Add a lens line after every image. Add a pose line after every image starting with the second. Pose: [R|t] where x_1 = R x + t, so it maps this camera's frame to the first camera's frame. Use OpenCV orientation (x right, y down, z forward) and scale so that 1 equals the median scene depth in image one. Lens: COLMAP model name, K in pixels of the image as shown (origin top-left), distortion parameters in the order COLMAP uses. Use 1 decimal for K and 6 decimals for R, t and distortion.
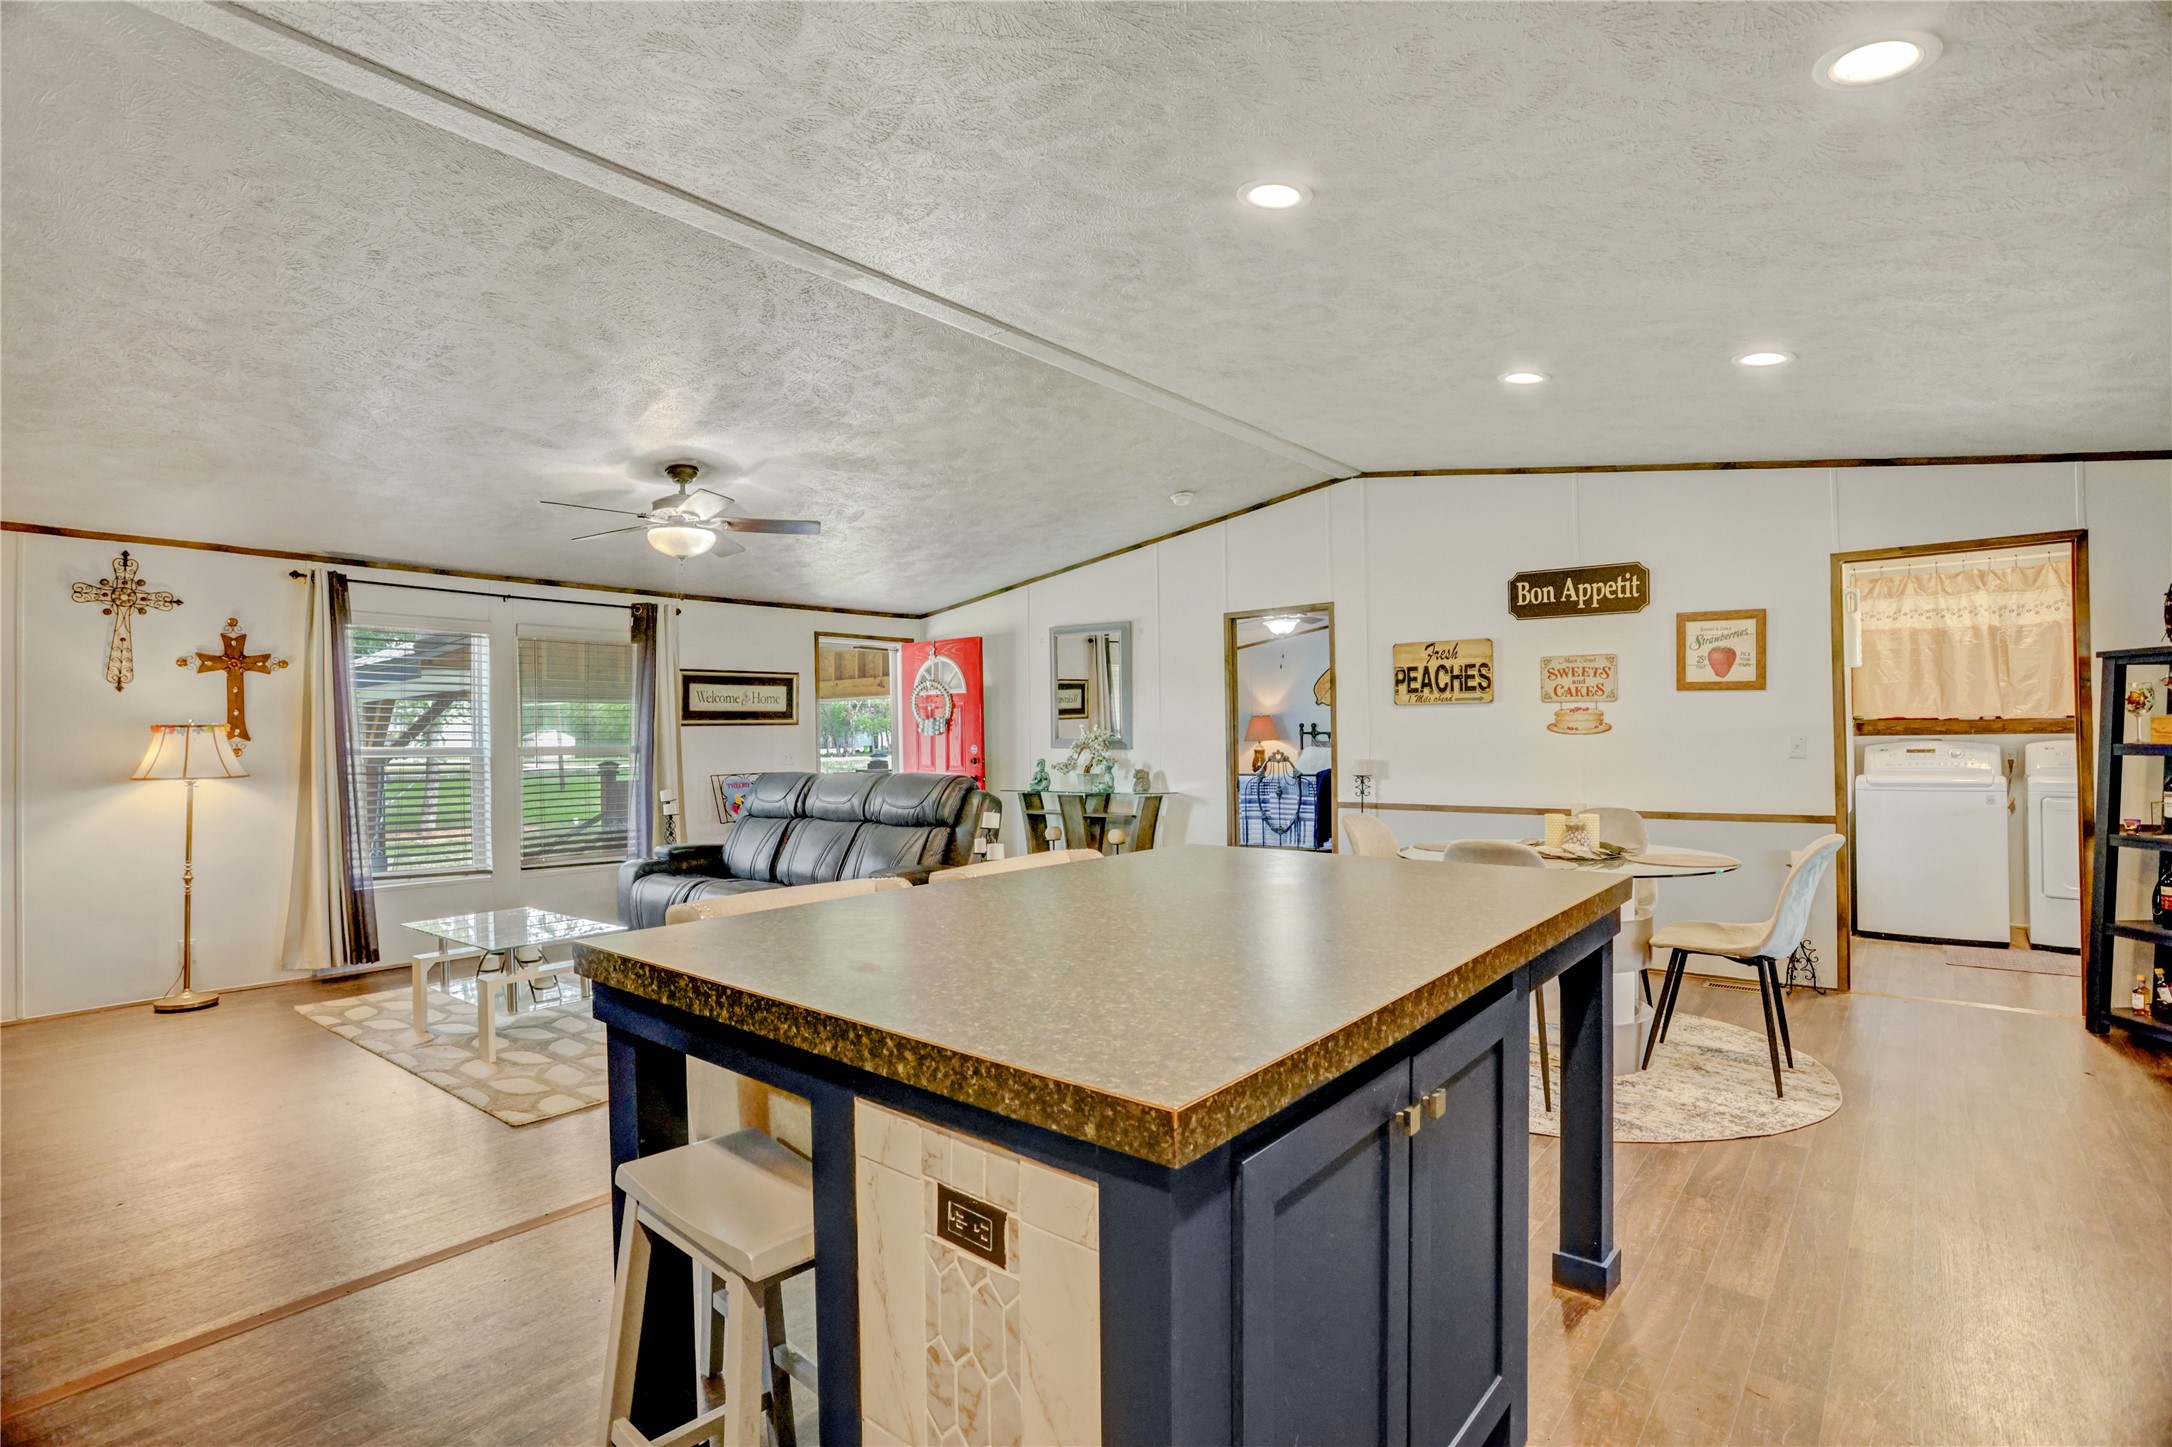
lens RADIAL K [[1050.9, 0, 1085.3], [0, 1050.9, 703.2], [0, 0, 1]] dist [-0.070215, 0.028710]
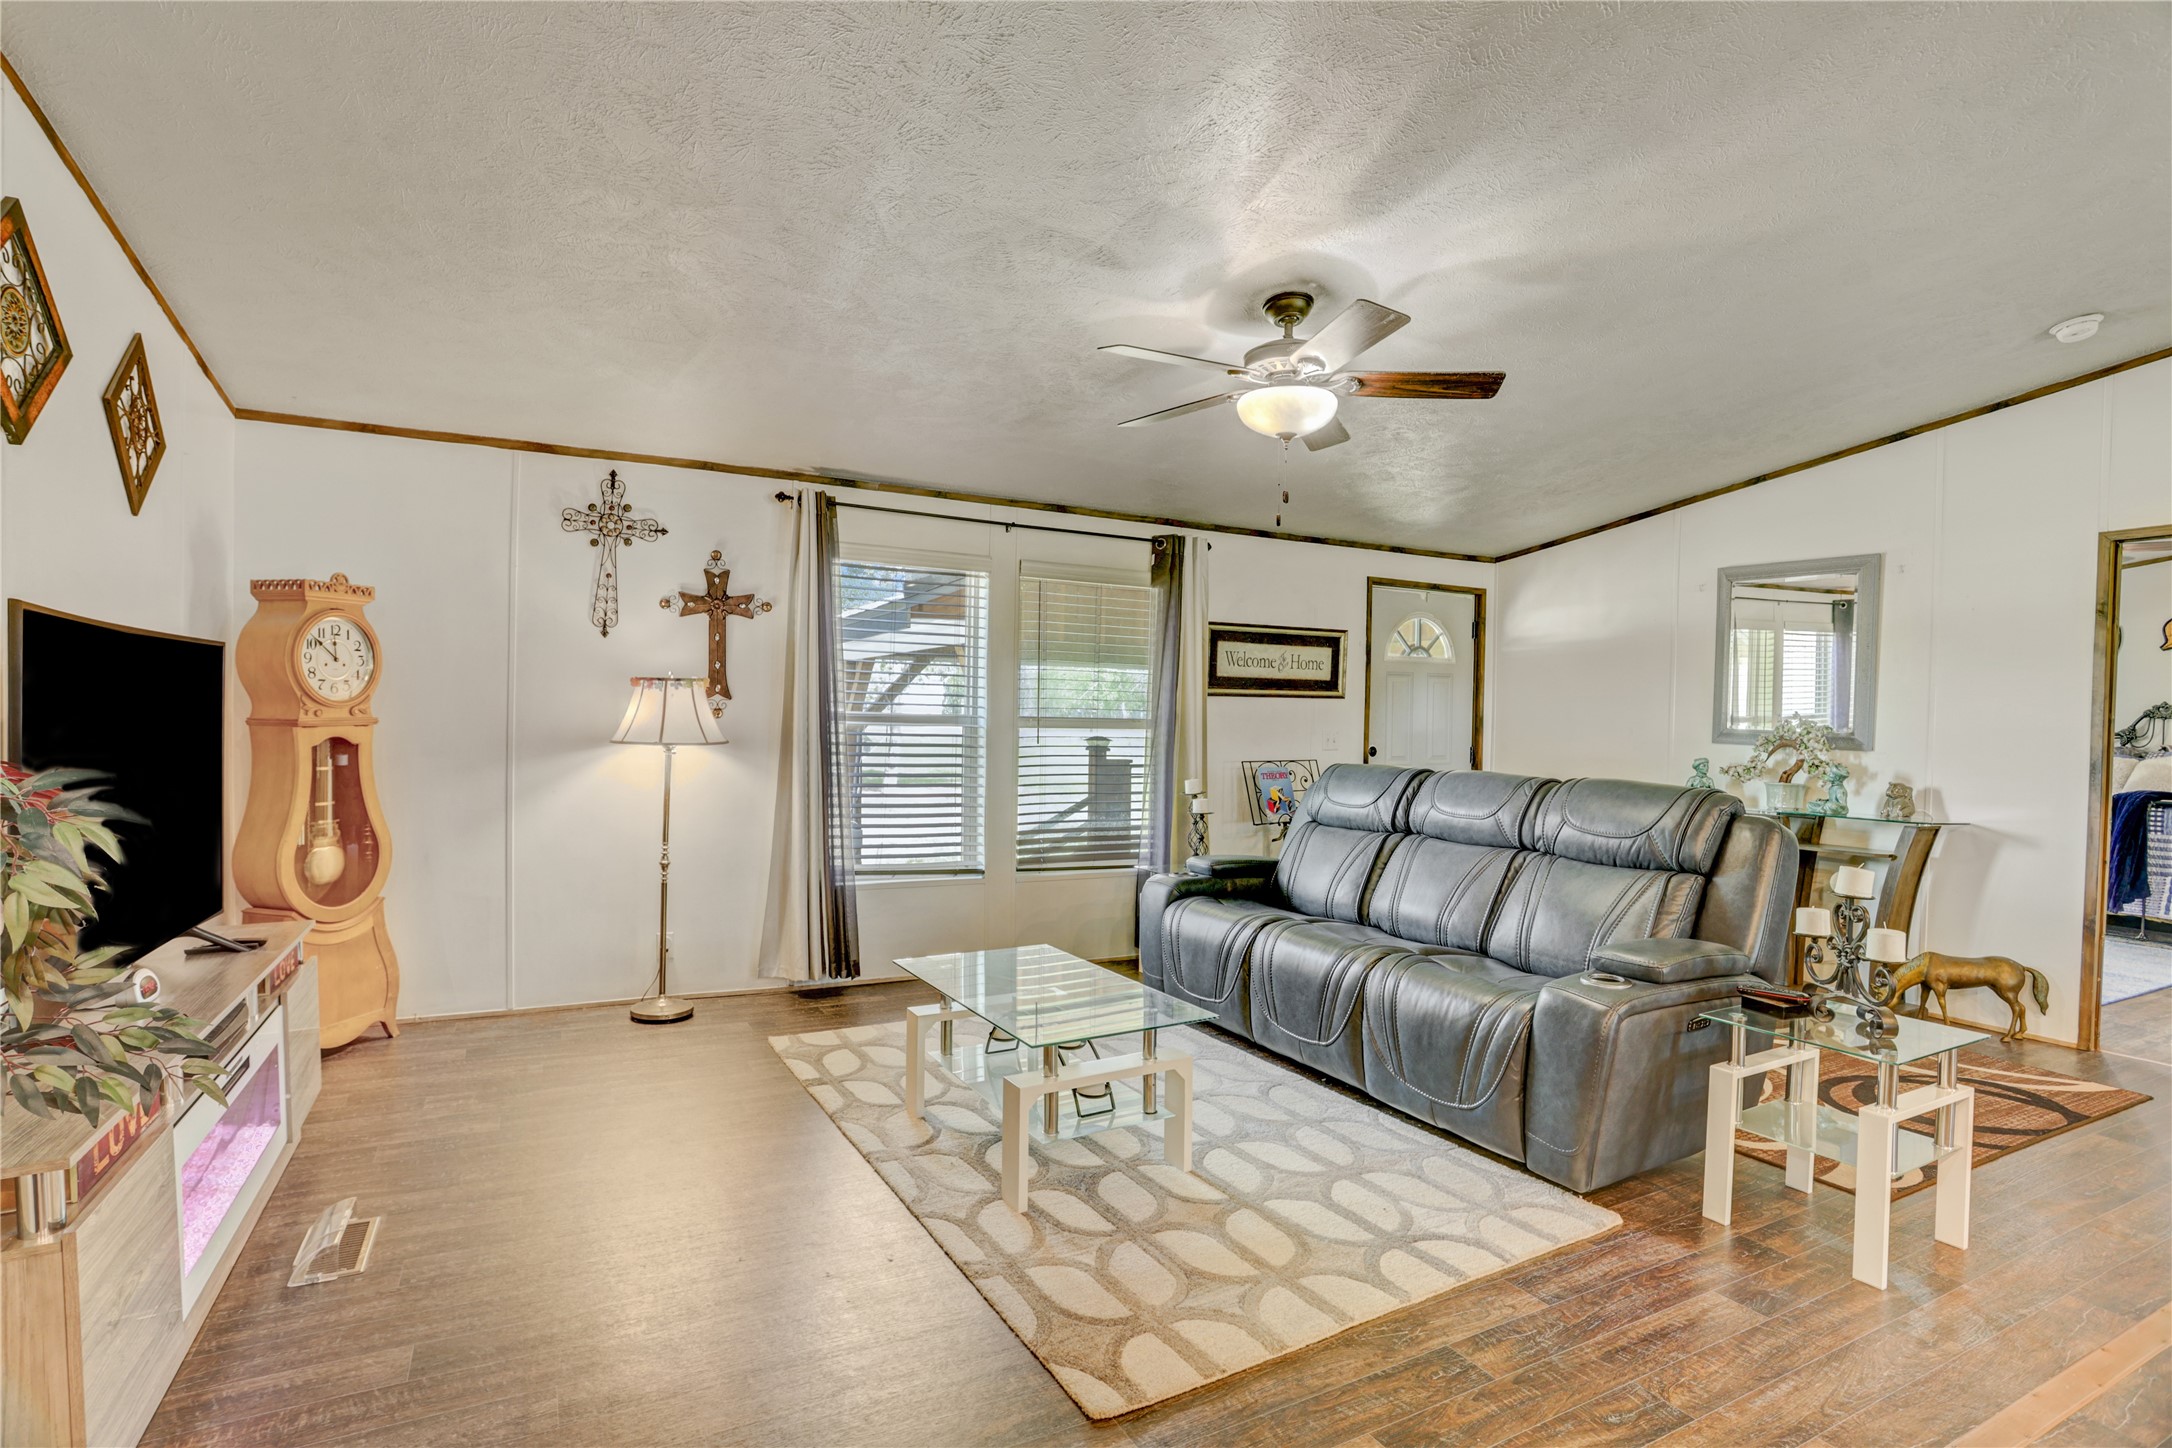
lens RADIAL K [[1067.0, 0, 1083.2], [0, 1067.0, 679.8], [0, 0, 1]] dist [-0.092864, 0.035667]
pose [[0.925400, 0.021952, -0.378356, -0.230736], [-0.021524, 0.999754, 0.005362, 0.010323], [0.378380, 0.003182, 0.925645, 0.309806]]
